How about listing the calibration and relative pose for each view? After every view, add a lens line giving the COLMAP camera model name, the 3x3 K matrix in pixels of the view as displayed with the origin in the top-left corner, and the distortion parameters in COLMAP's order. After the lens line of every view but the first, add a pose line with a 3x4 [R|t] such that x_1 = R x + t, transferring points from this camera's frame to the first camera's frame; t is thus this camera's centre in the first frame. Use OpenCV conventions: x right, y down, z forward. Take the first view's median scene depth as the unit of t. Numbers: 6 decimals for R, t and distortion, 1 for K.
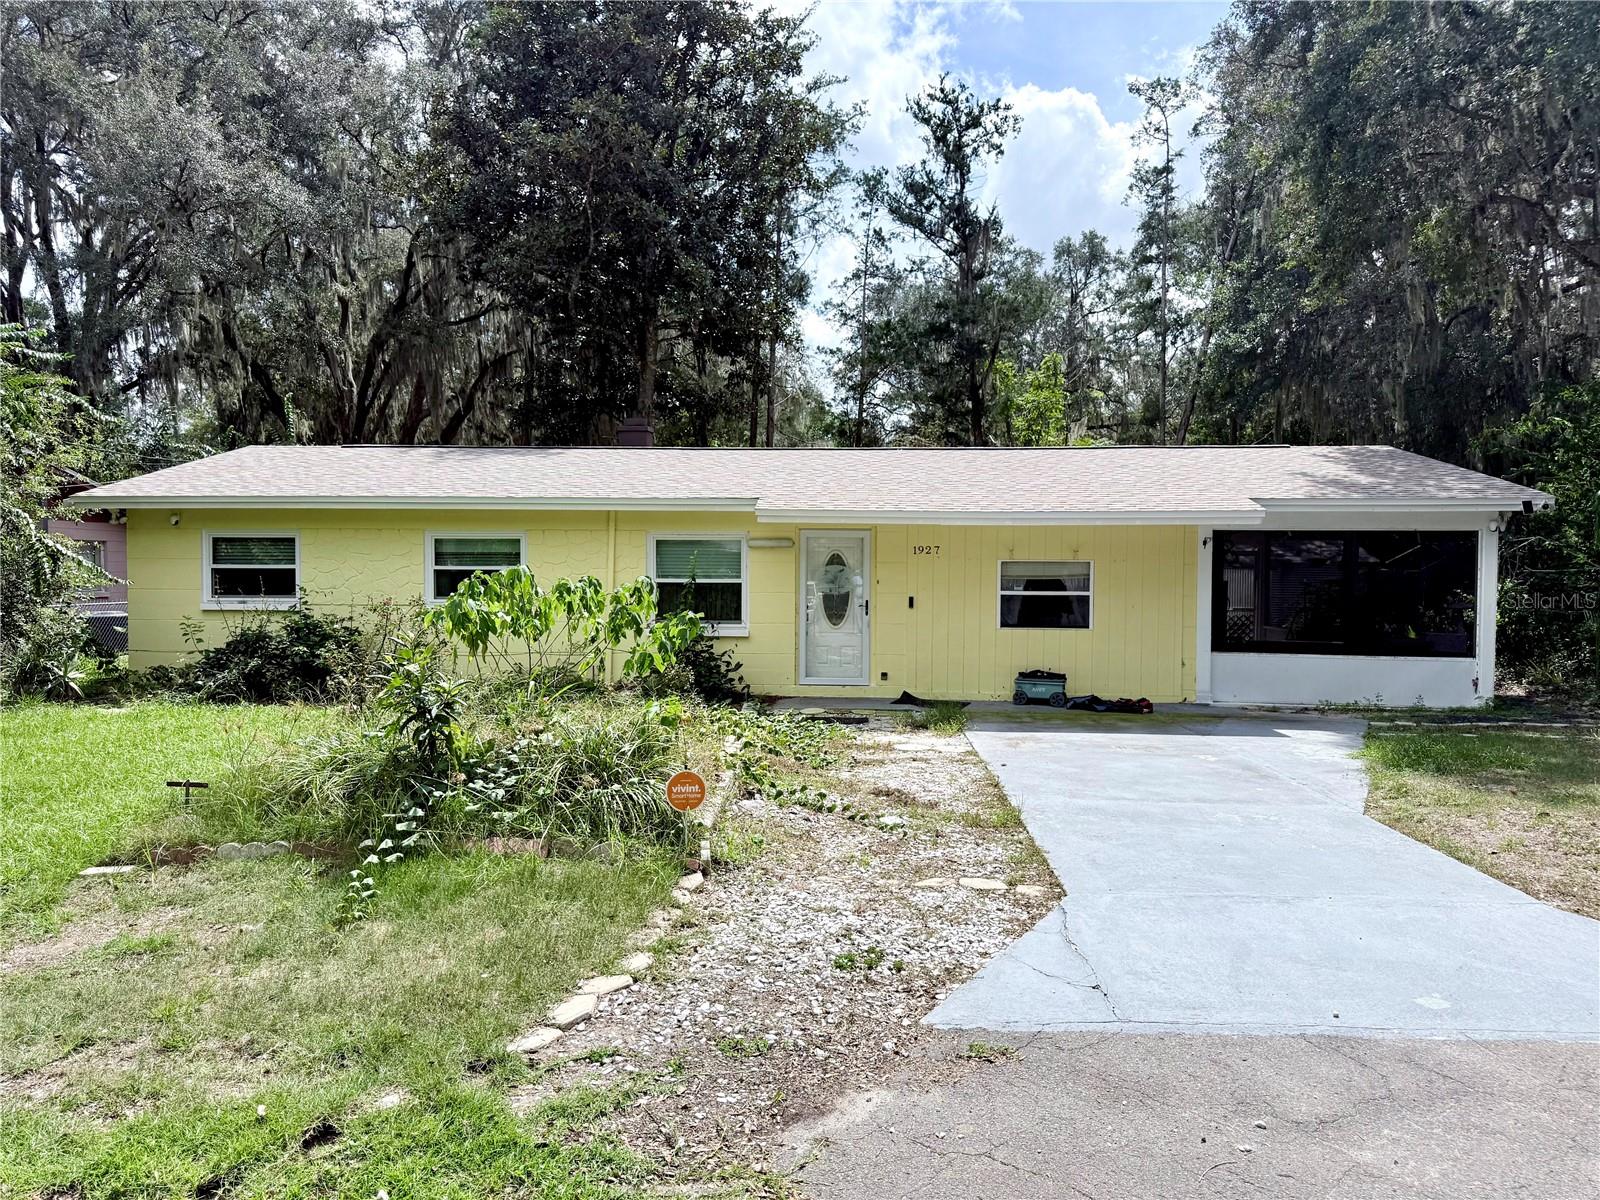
lens RADIAL K [[1133.9, 0, 796.8], [0, 1133.9, 608.2], [0, 0, 1]] dist [0.095924, -0.148606]
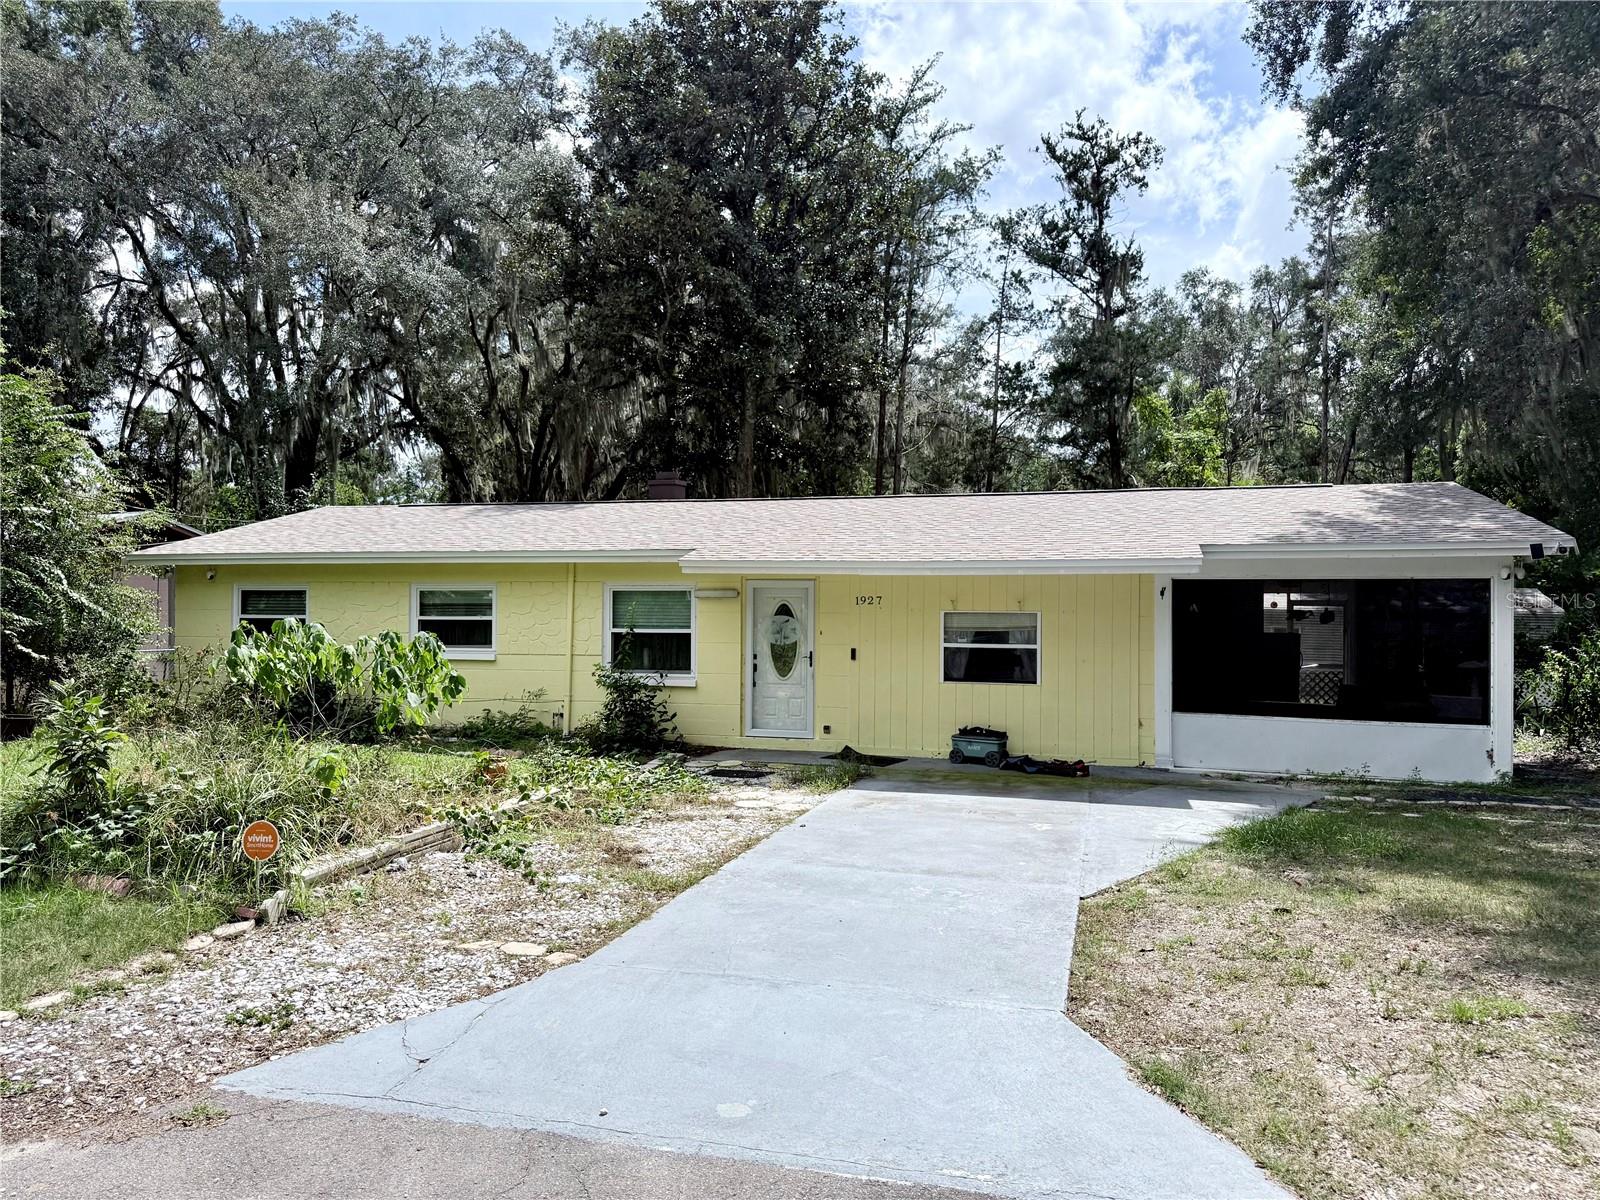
lens RADIAL K [[1133.9, 0, 796.8], [0, 1133.9, 608.2], [0, 0, 1]] dist [0.095924, -0.148606]
pose [[0.975798, 0.000737, -0.218673, 0.263110], [-0.009801, 0.999137, -0.040367, -0.004713], [0.218454, 0.041533, 0.974963, 0.038335]]
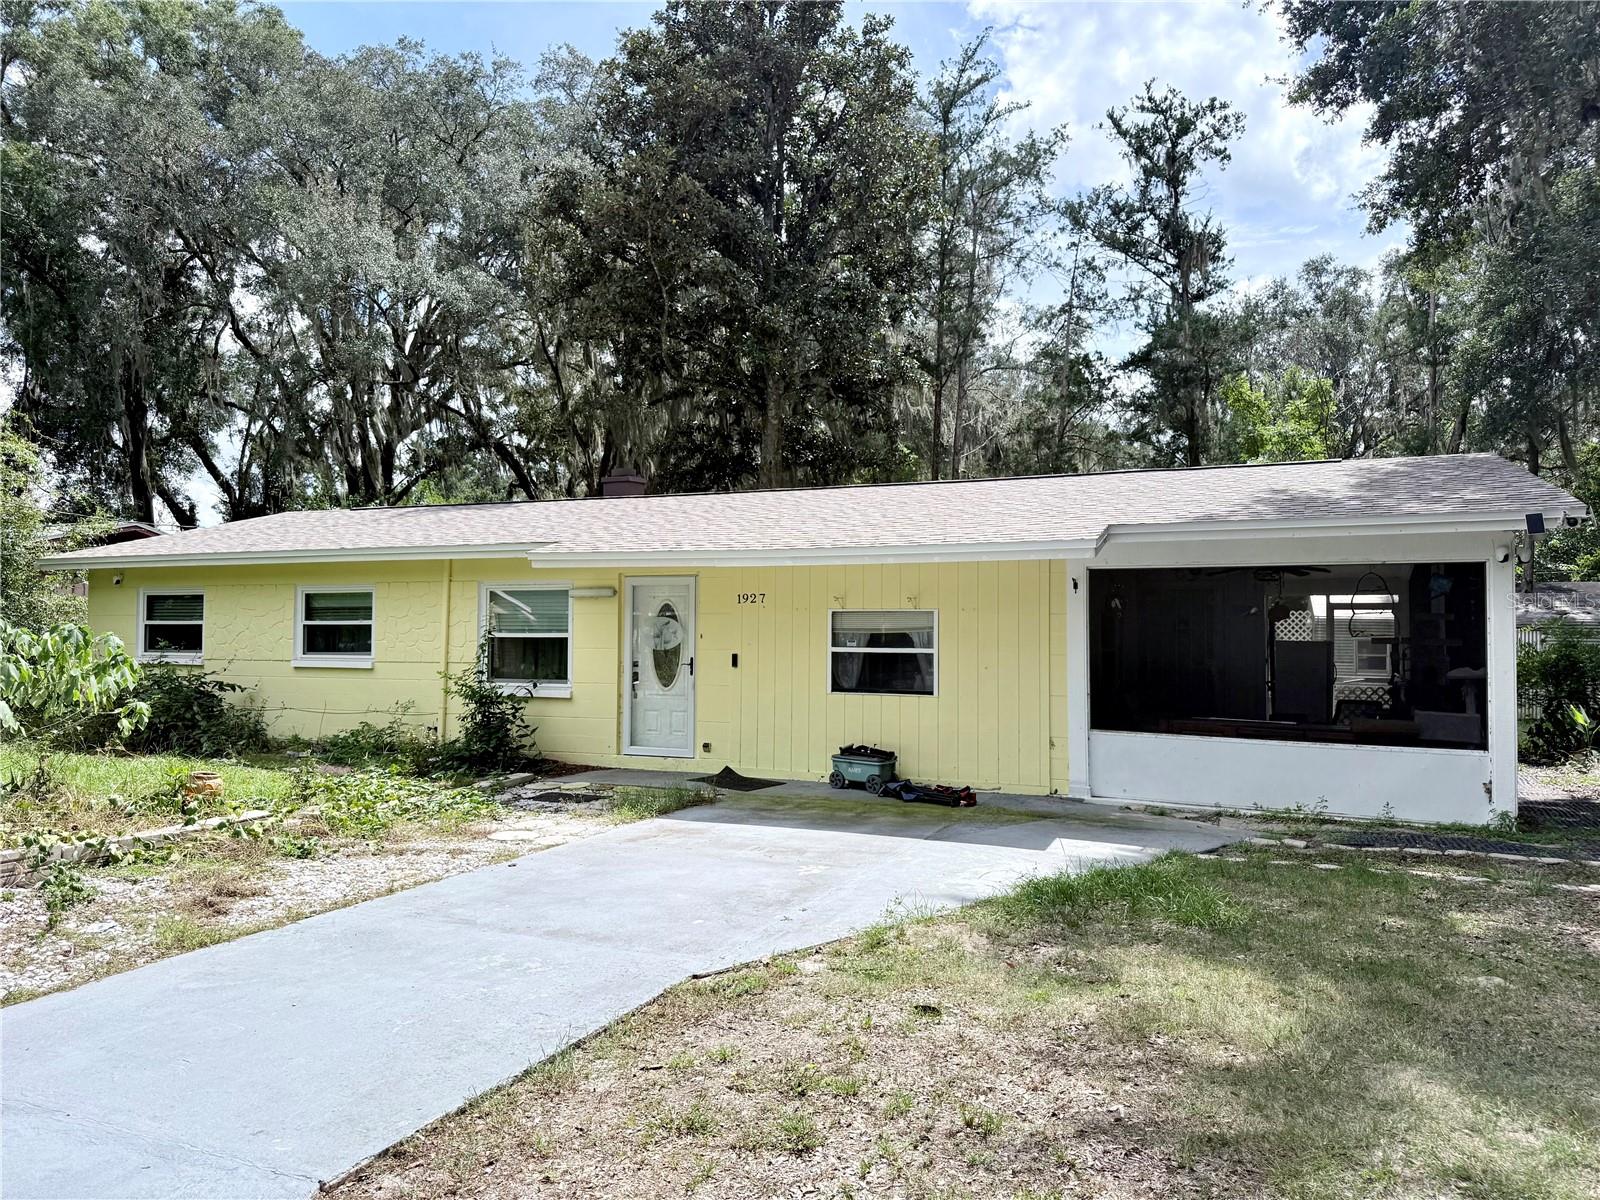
lens RADIAL K [[1133.0, 0, 802.3], [0, 1133.0, 602.1], [0, 0, 1]] dist [0.089063, -0.140866]
pose [[0.939066, -0.009662, -0.343600, 0.433031], [-0.012778, 0.997933, -0.062986, 0.003967], [0.343498, 0.063538, 0.937001, 0.222051]]
